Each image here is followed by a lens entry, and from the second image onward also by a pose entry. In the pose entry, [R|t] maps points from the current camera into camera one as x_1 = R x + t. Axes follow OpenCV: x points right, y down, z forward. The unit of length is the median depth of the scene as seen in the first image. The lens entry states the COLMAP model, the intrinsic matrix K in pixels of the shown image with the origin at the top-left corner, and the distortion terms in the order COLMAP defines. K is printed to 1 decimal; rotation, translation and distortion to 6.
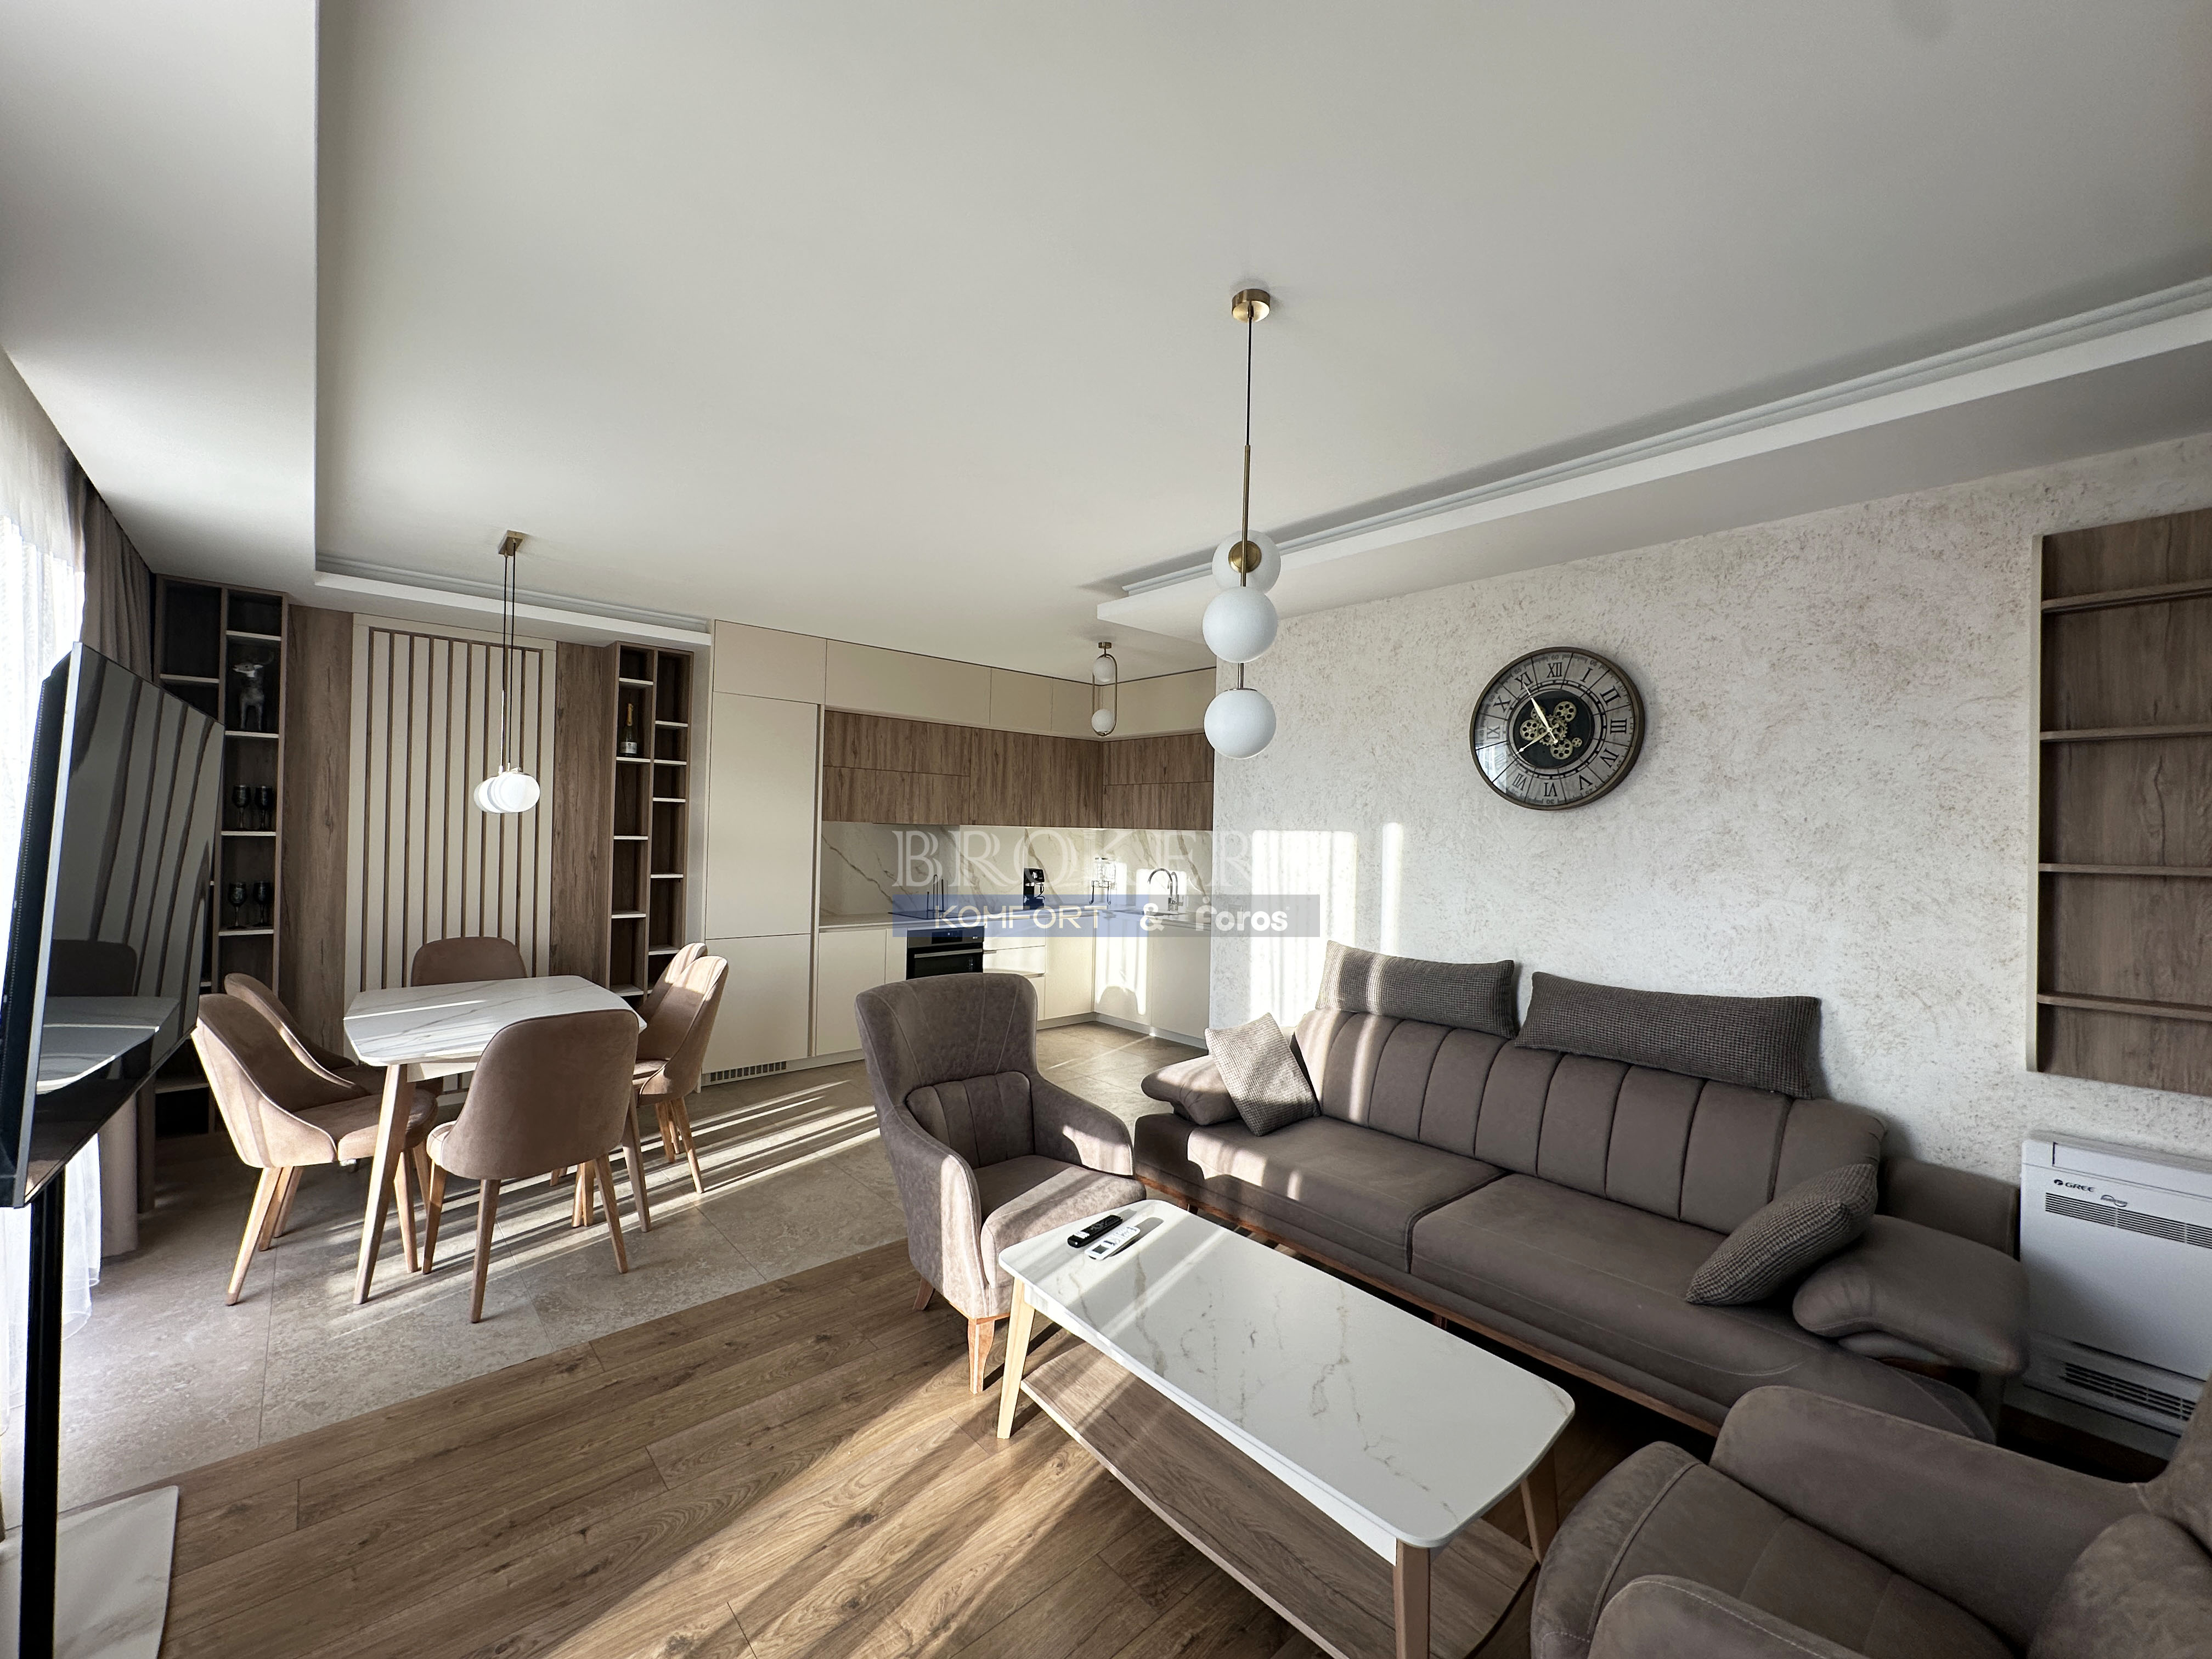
lens RADIAL K [[887.5, 0, 1103.0], [0, 887.5, 826.8], [0, 0, 1]] dist [0.000257, -0.000503]
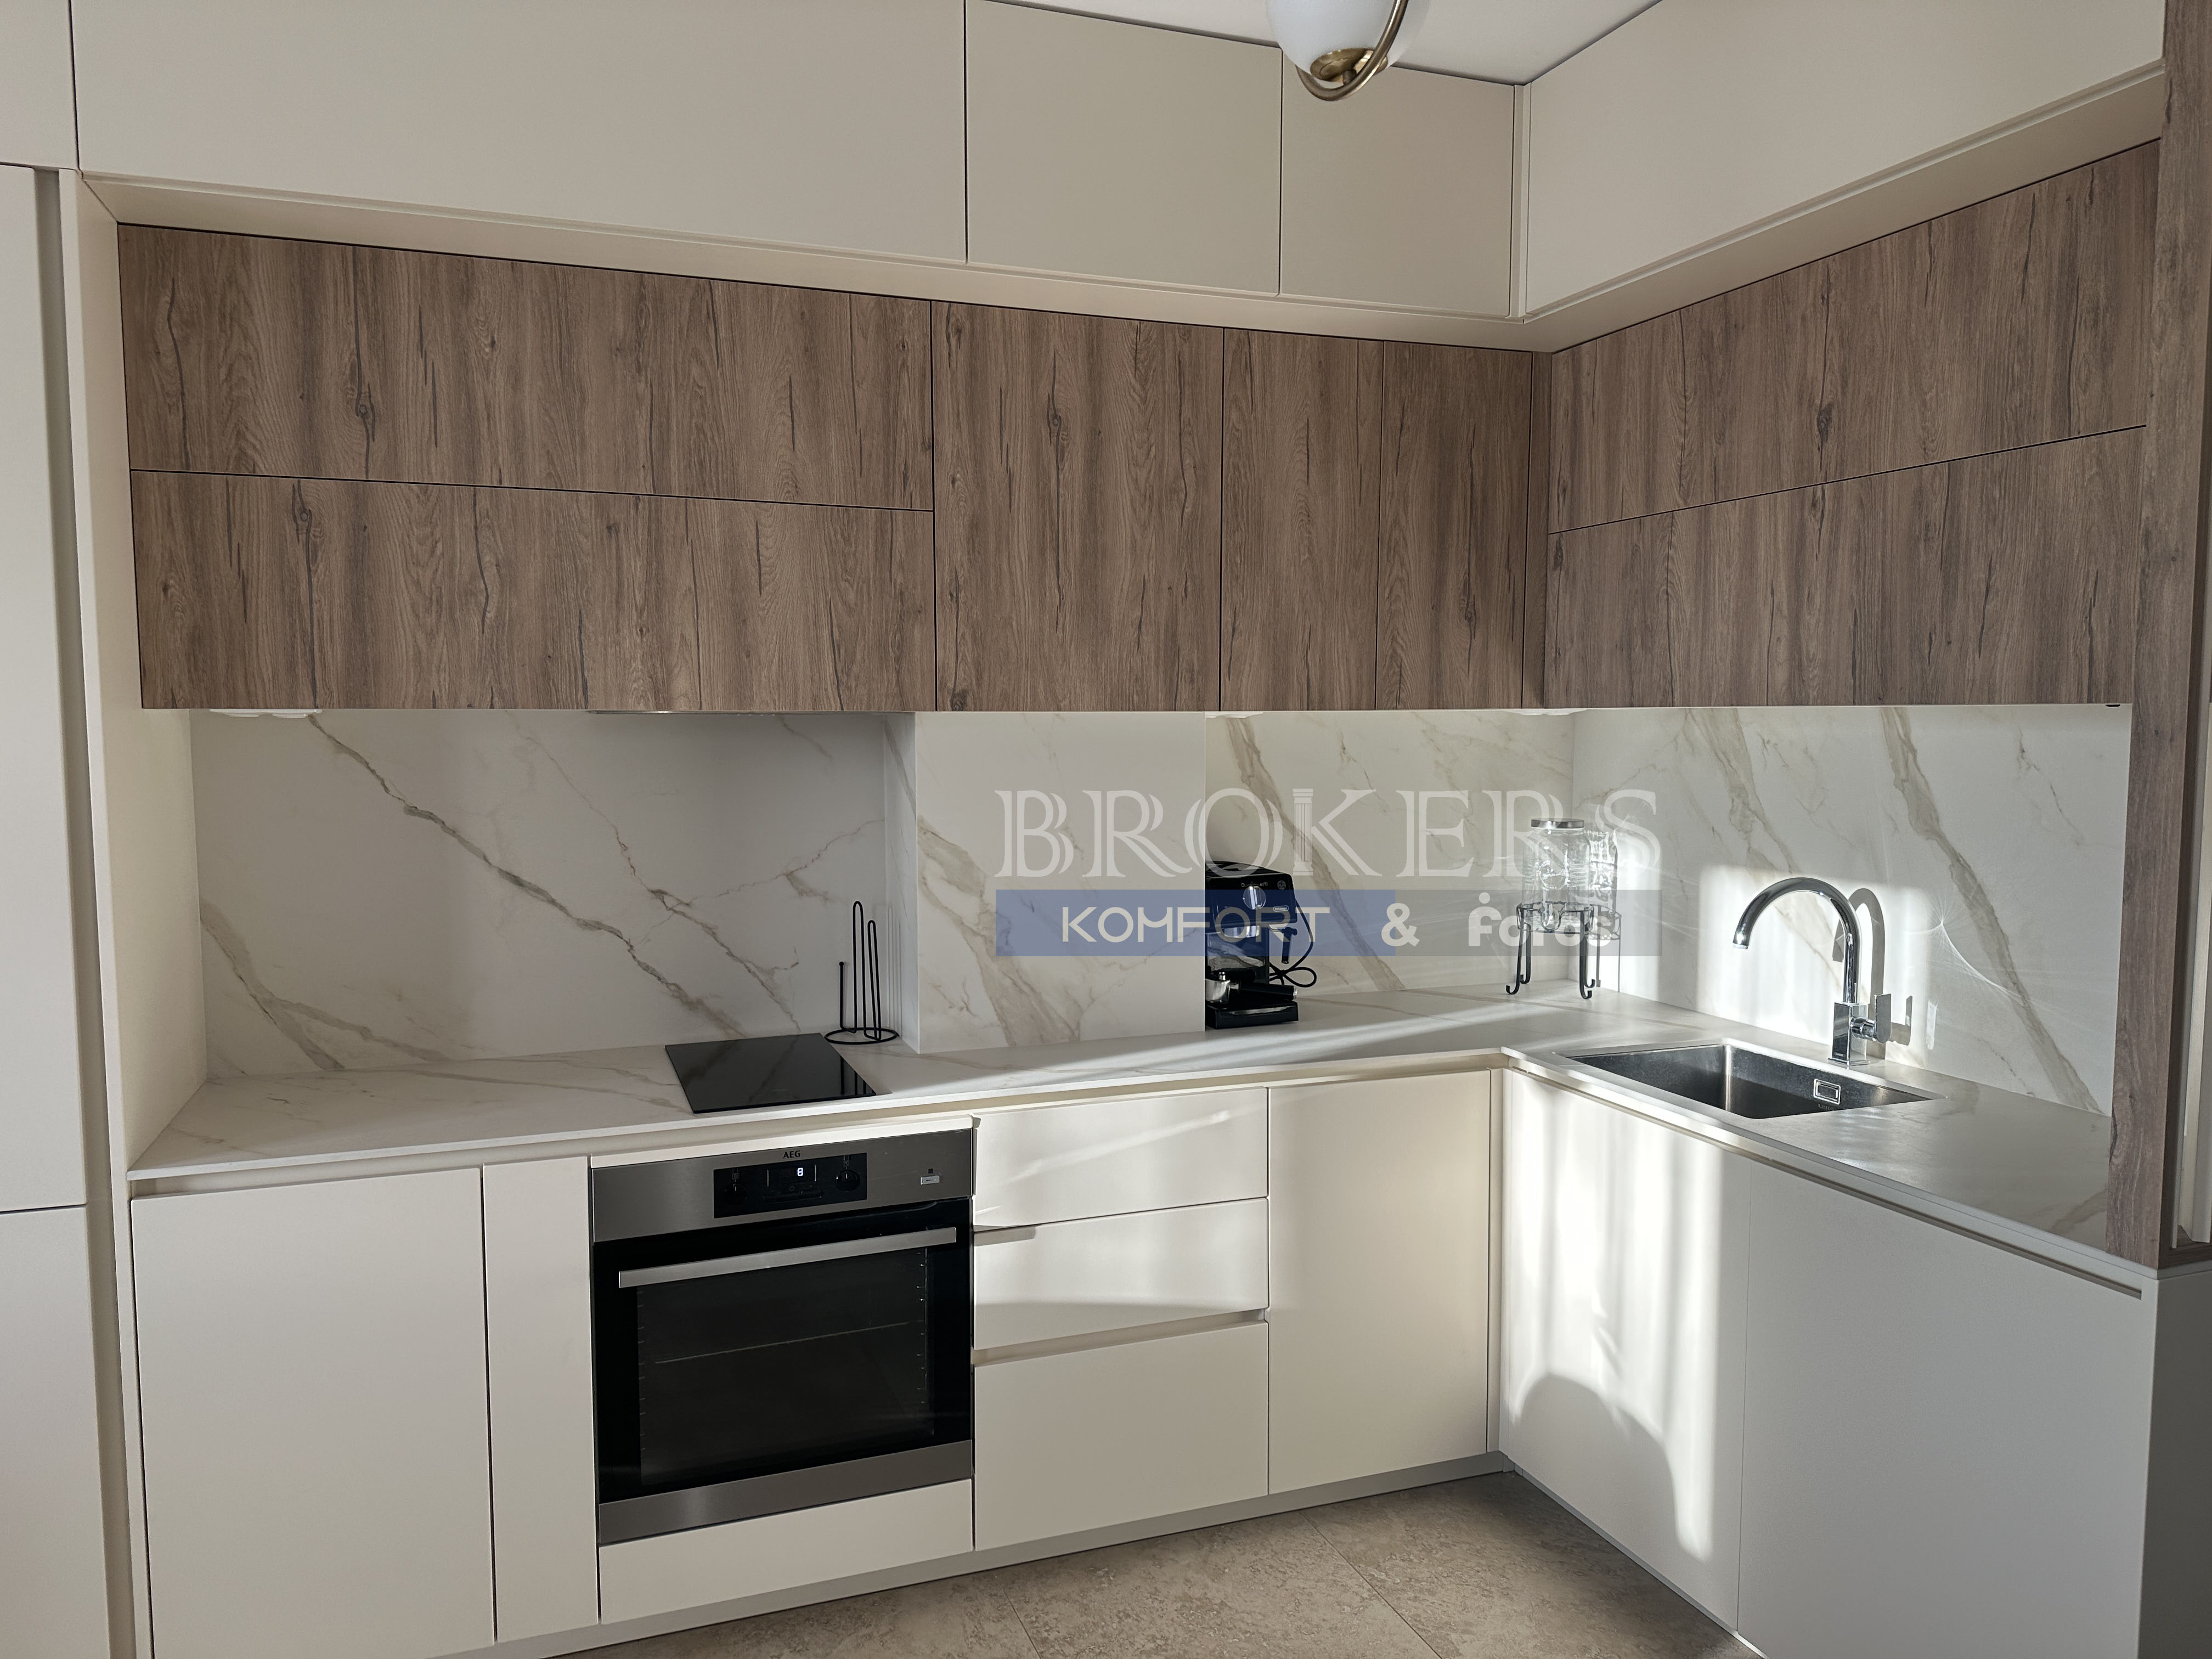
lens RADIAL K [[1546.2, 0, 1096.6], [0, 1546.2, 836.4], [0, 0, 1]] dist [0.110037, -0.147134]
pose [[0.926862, 0.005844, -0.375358, 0.068158], [0.025230, 0.996648, 0.077816, 0.000757], [0.374554, -0.081595, 0.923608, 0.782353]]
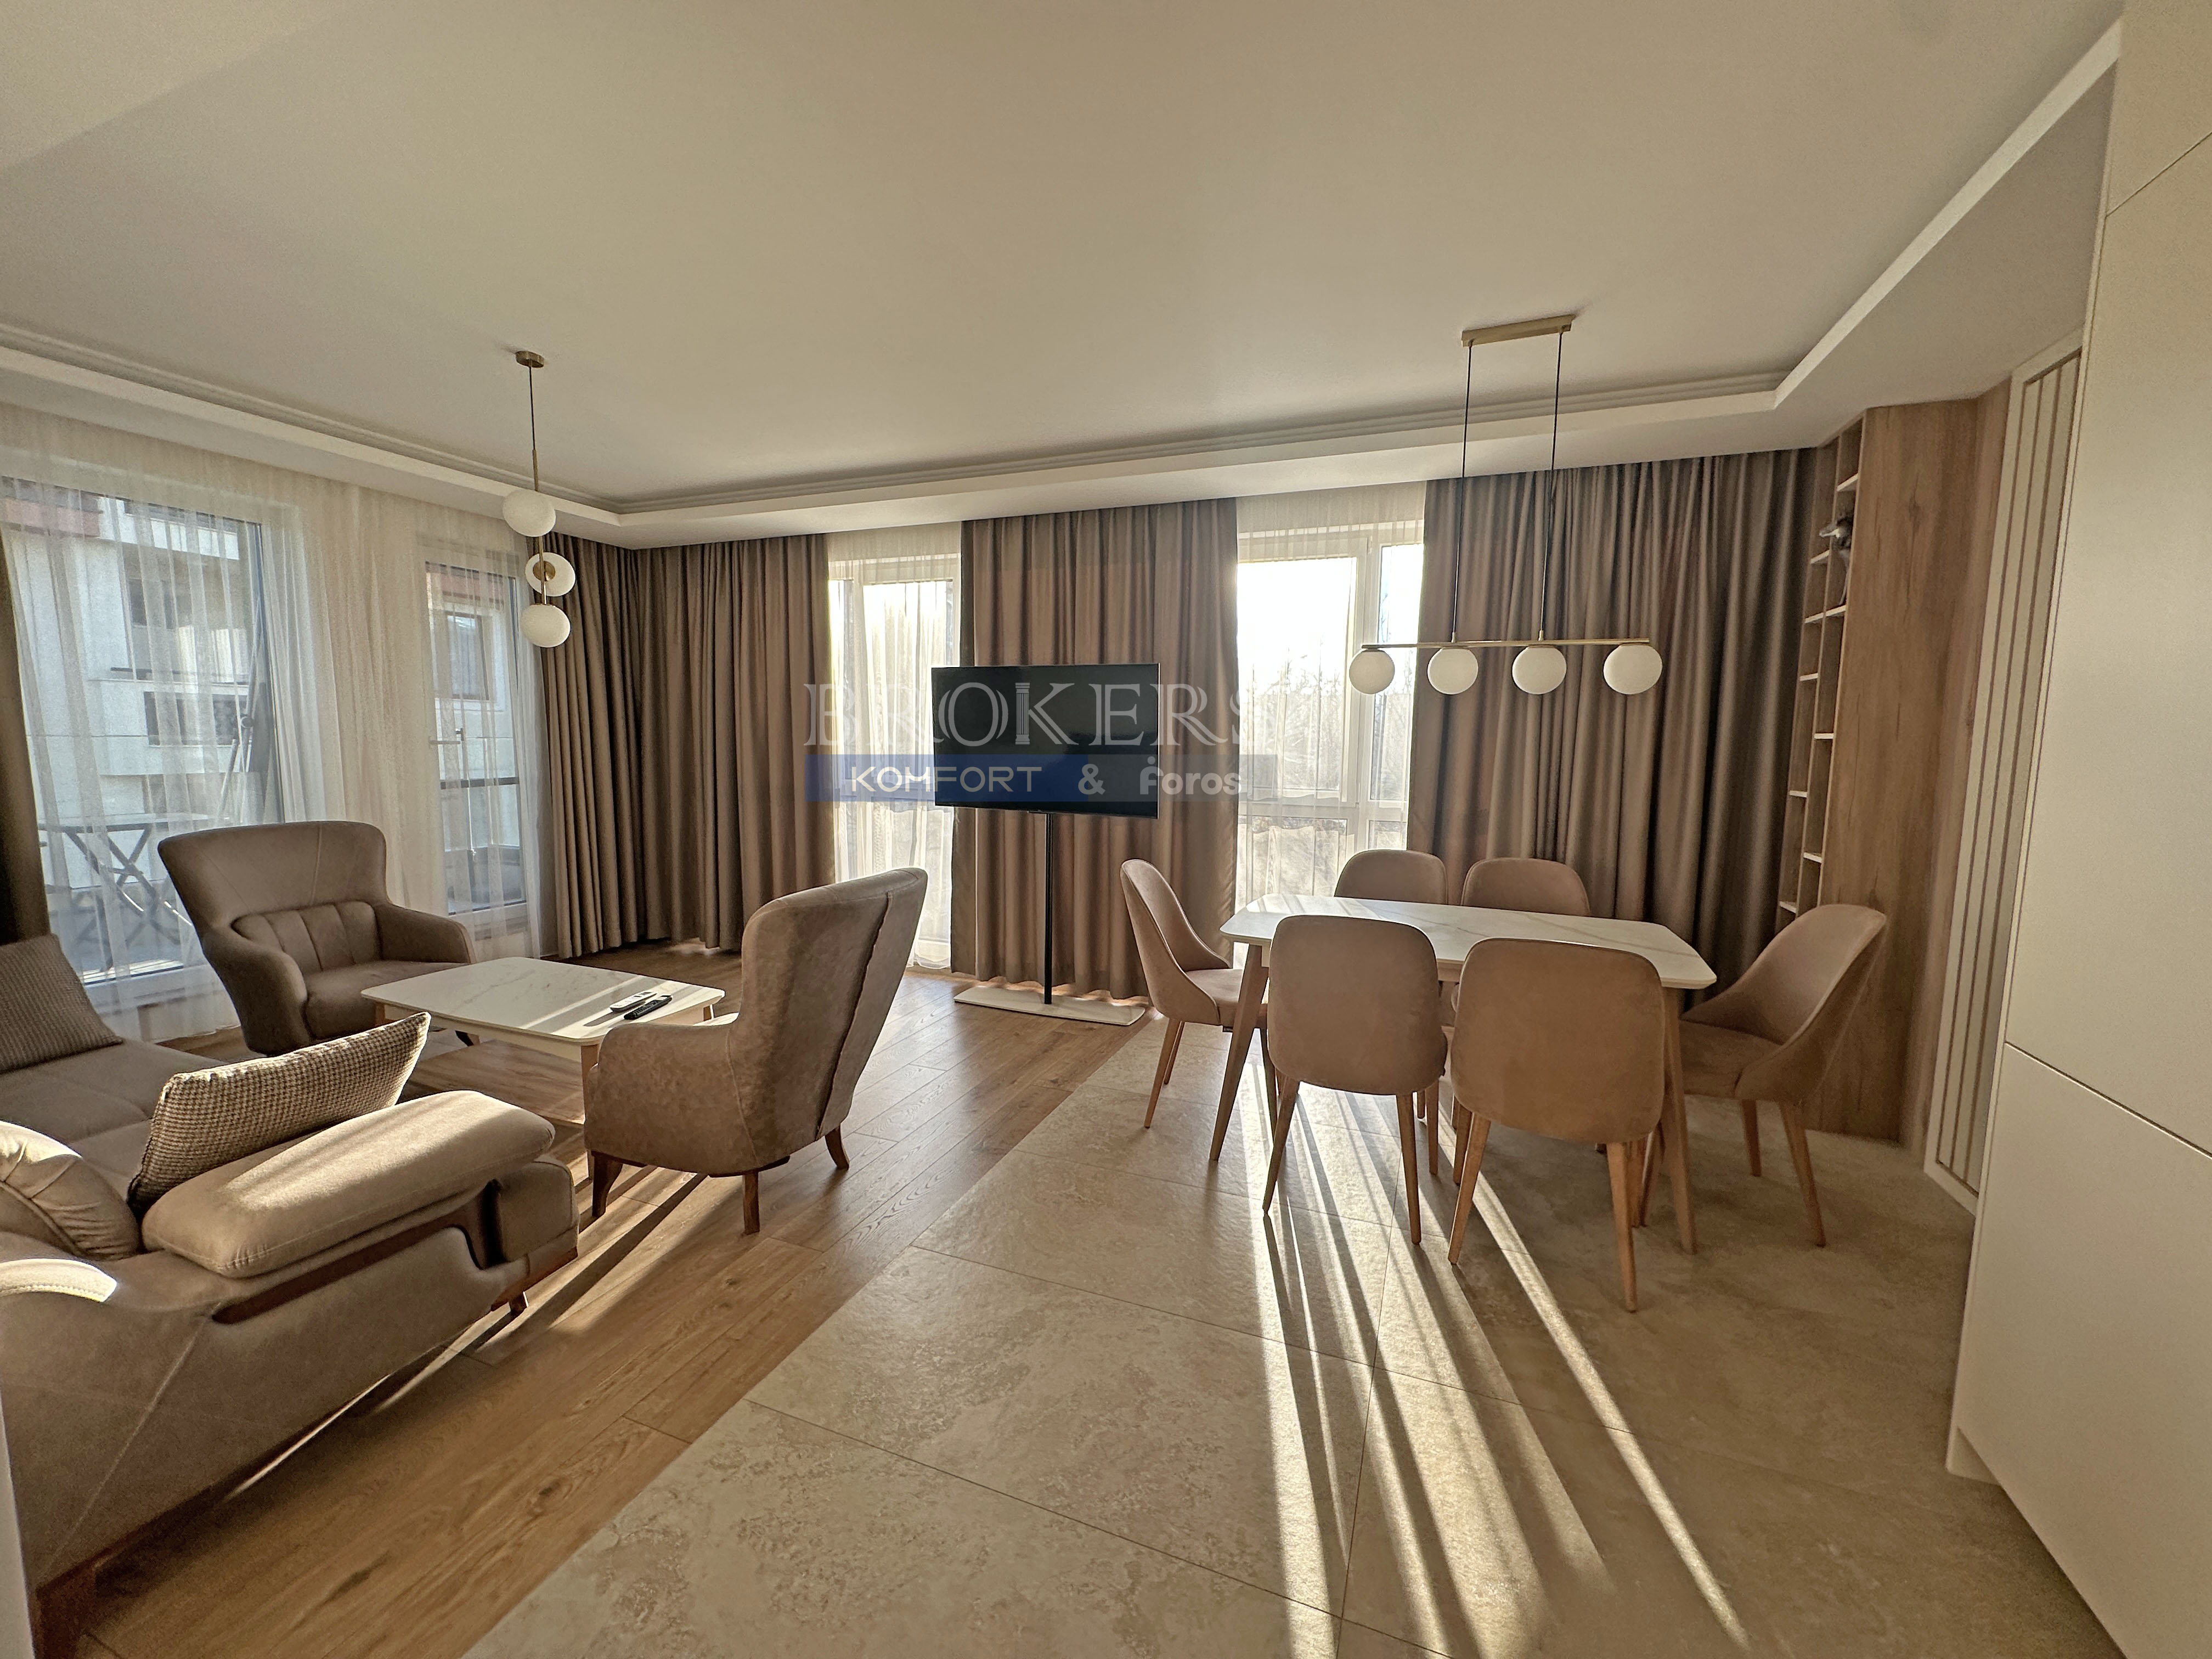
lens RADIAL K [[887.5, 0, 1103.0], [0, 887.5, 826.8], [0, 0, 1]] dist [0.000257, -0.000503]
pose [[-0.892667, 0.013411, -0.450517, -0.009324], [-0.031400, 0.995278, 0.091845, 0.028174], [0.449621, 0.096133, -0.888031, 1.123900]]
